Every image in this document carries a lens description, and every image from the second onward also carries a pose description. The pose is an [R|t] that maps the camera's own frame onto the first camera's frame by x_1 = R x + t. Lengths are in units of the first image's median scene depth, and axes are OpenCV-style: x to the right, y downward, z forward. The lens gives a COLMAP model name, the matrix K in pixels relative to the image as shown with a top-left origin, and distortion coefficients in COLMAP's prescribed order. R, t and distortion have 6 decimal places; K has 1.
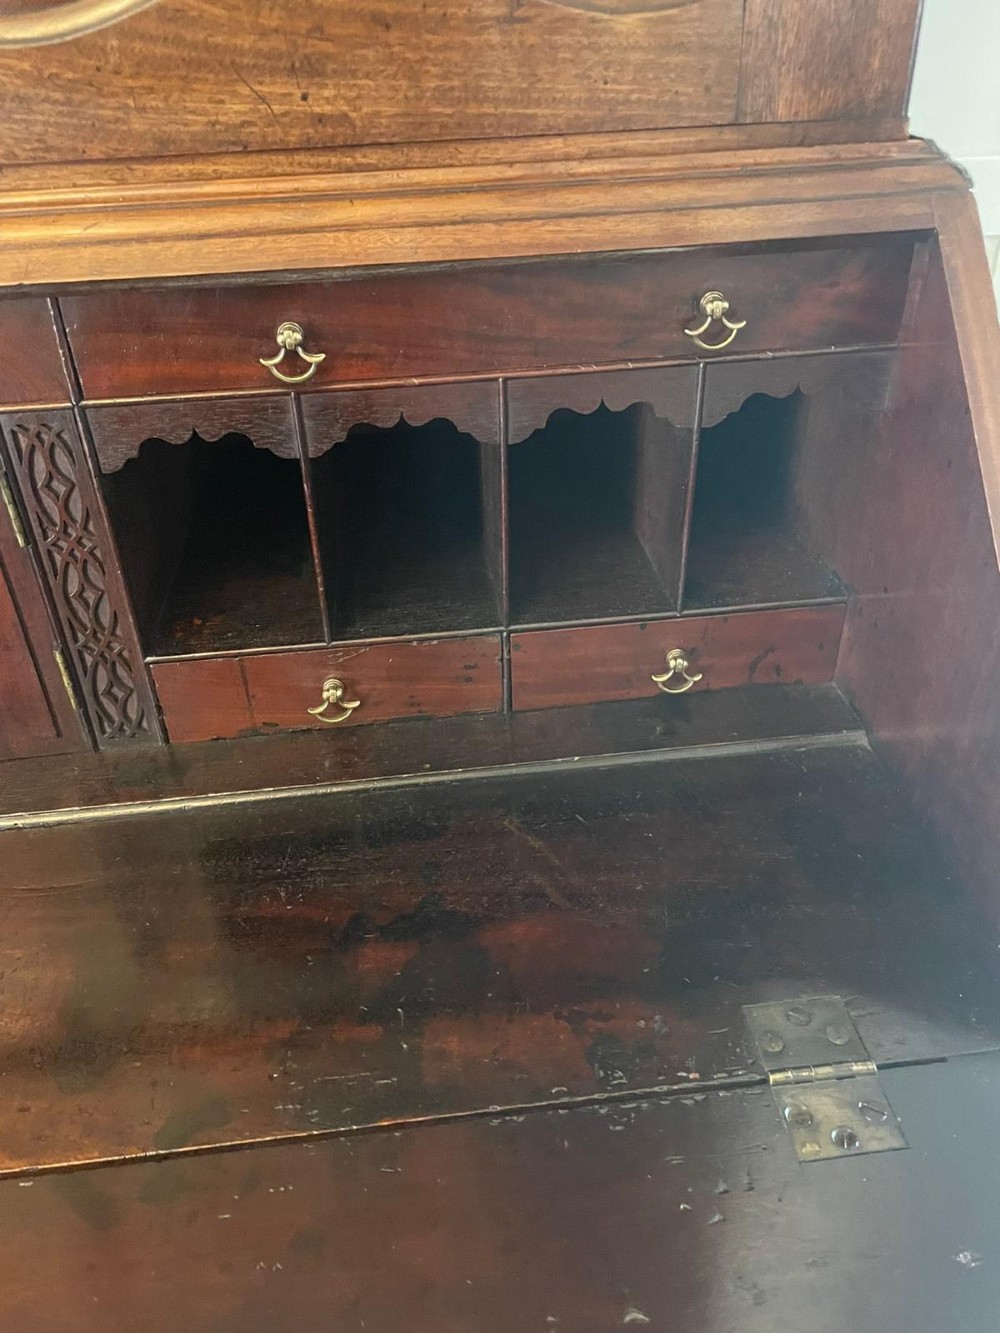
lens RADIAL K [[1019.6, 0, 498.8], [0, 1019.6, 676.0], [0, 0, 1]] dist [0.085580, -0.113086]
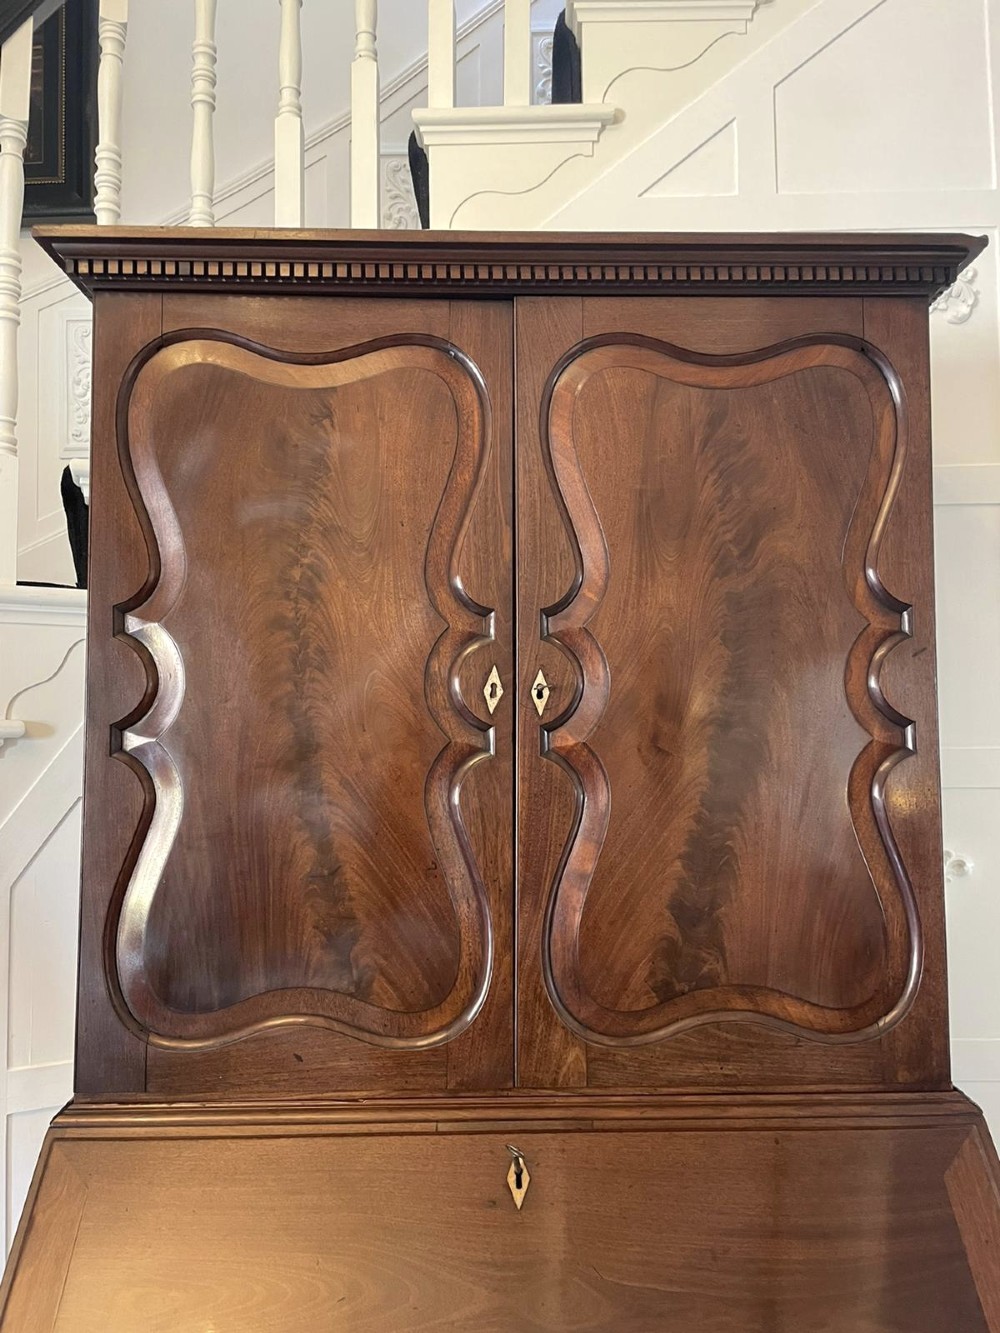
lens RADIAL K [[1019.6, 0, 501.6], [0, 1019.6, 672.6], [0, 0, 1]] dist [0.085580, -0.113086]
pose [[0.995105, 0.018445, -0.097091, -0.492203], [-0.074317, 0.787257, -0.612131, 0.322104], [0.065145, 0.616349, 0.784774, -1.745544]]
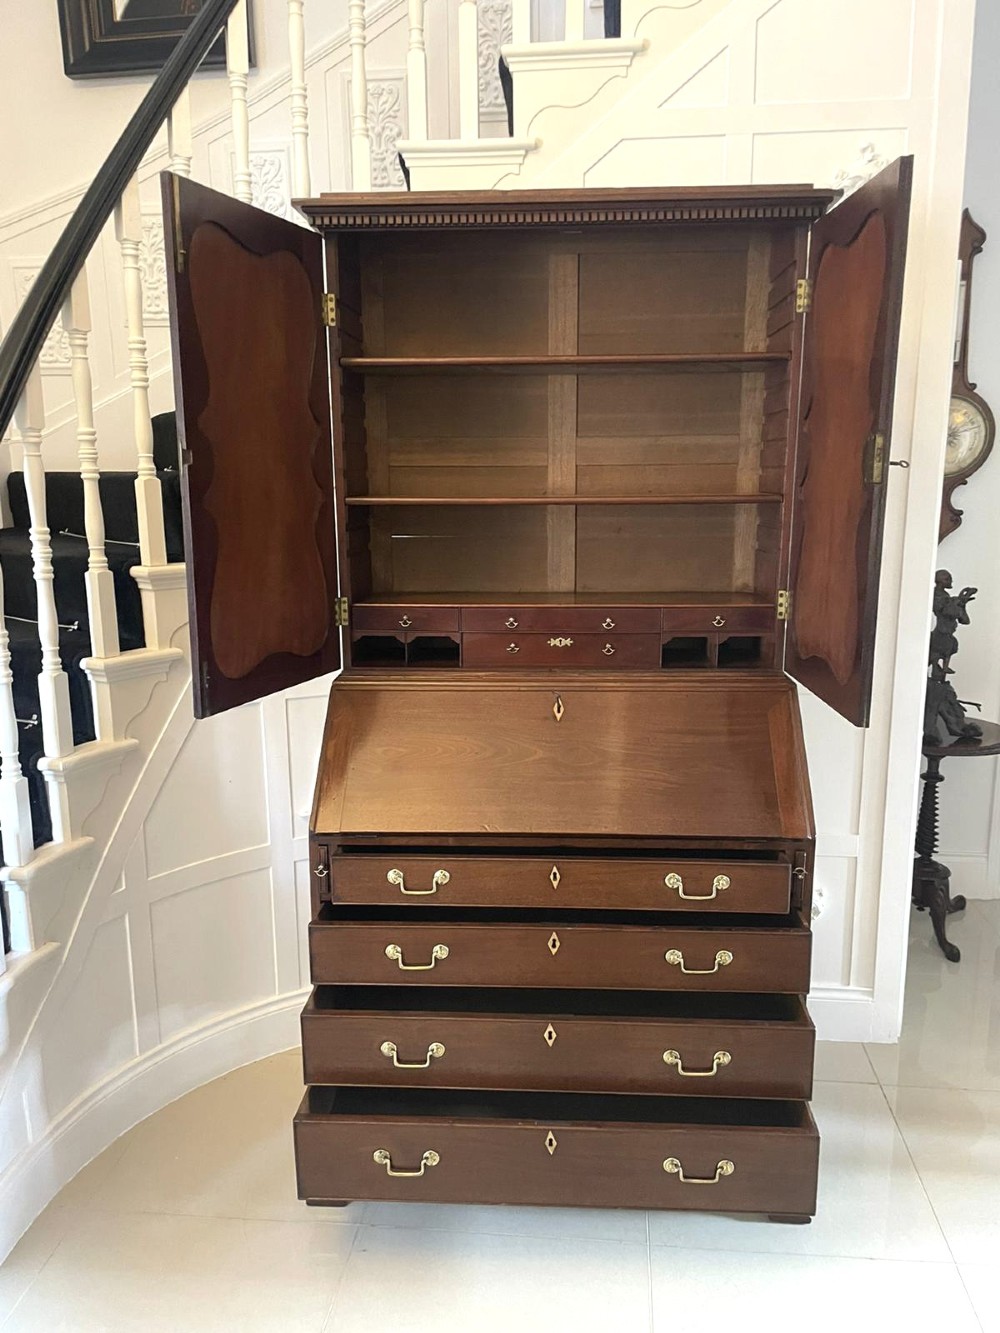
lens RADIAL K [[1019.6, 0, 503.3], [0, 1019.6, 676.3], [0, 0, 1]] dist [0.085580, -0.113086]
pose [[0.984590, 0.057692, -0.165089, -0.124978], [-0.116638, 0.920018, -0.374116, 1.497041], [0.130301, 0.387607, 0.912569, -3.727994]]
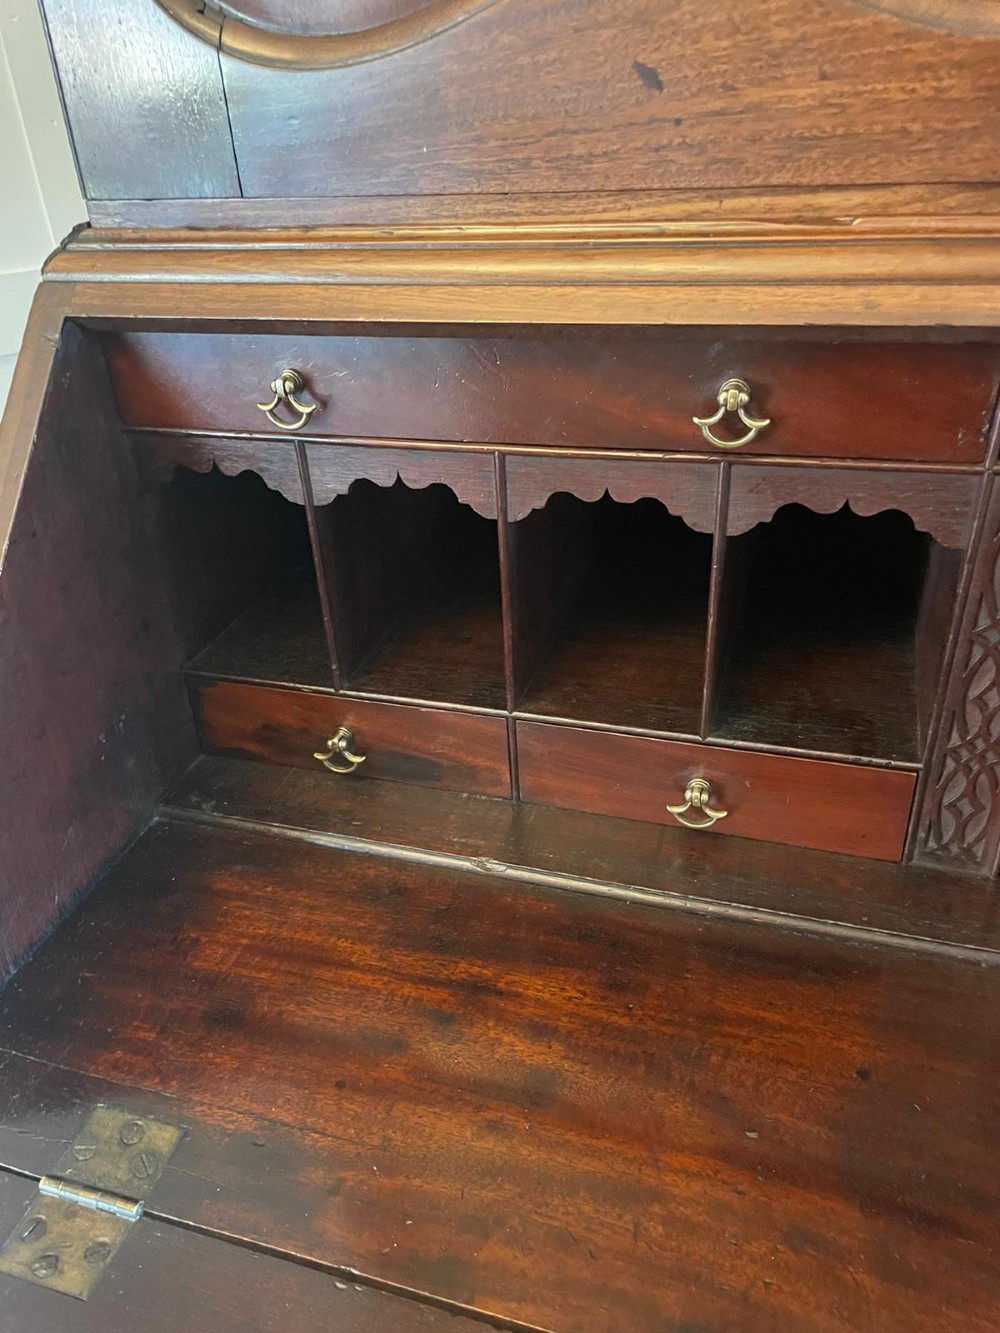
lens RADIAL K [[1019.6, 0, 493.8], [0, 1019.6, 673.8], [0, 0, 1]] dist [0.085580, -0.113086]
pose [[0.914714, 0.191562, -0.355813, -0.963106], [-0.199107, 0.979852, 0.015672, 0.006560], [0.351646, 0.056509, 0.934426, 0.062584]]
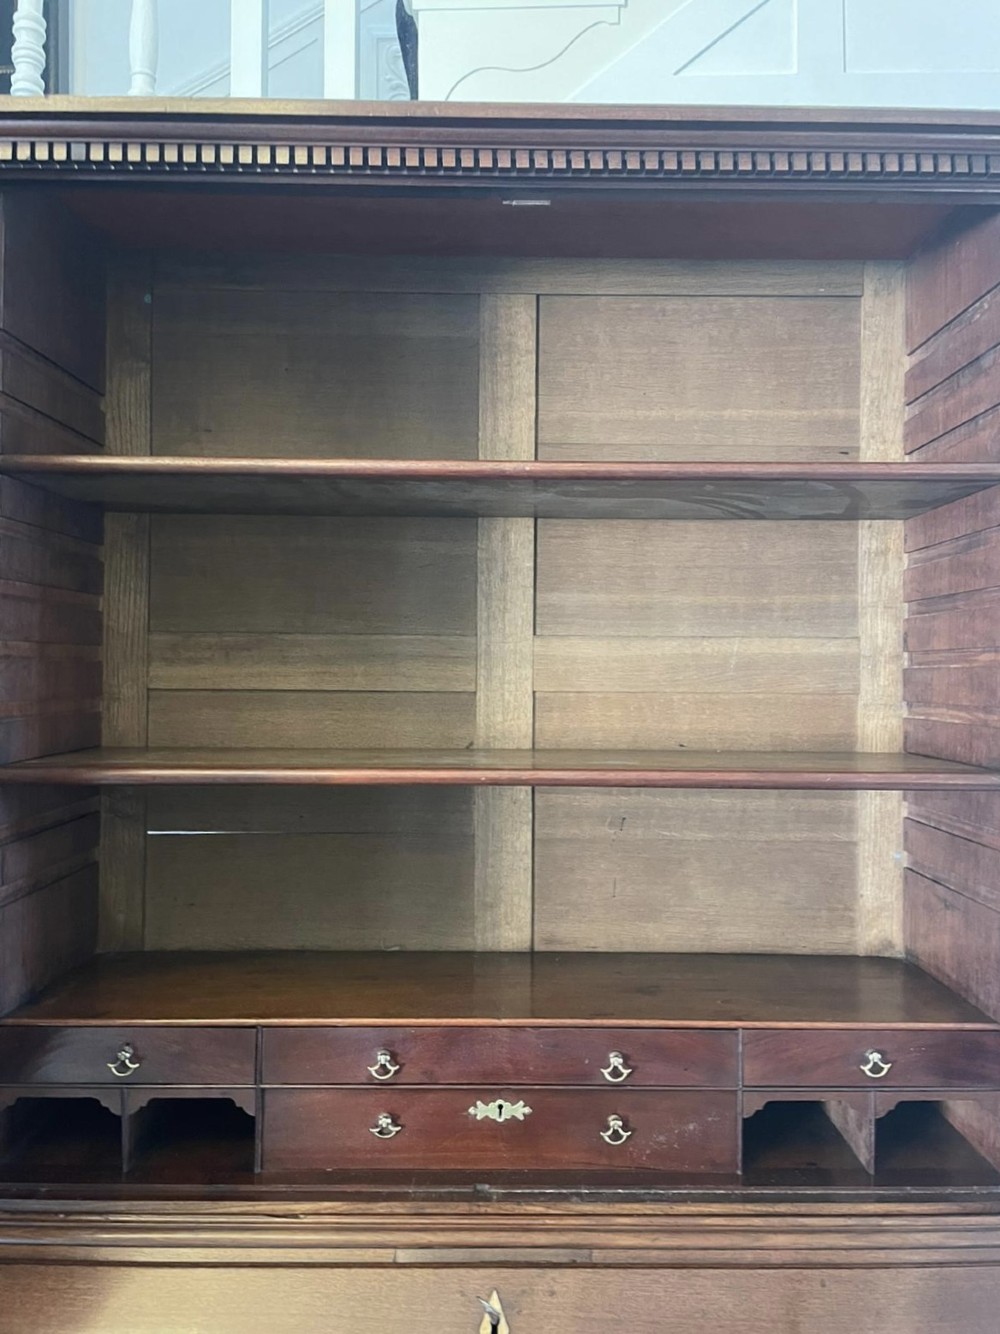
lens RADIAL K [[1020.4, 0, 514.2], [0, 1020.4, 658.2], [0, 0, 1]] dist [0.085580, -0.113086]
pose [[0.992979, 0.035635, -0.112794, -0.457677], [-0.093775, 0.818363, -0.566999, -0.163836], [0.072101, 0.573595, 0.815960, -1.388238]]
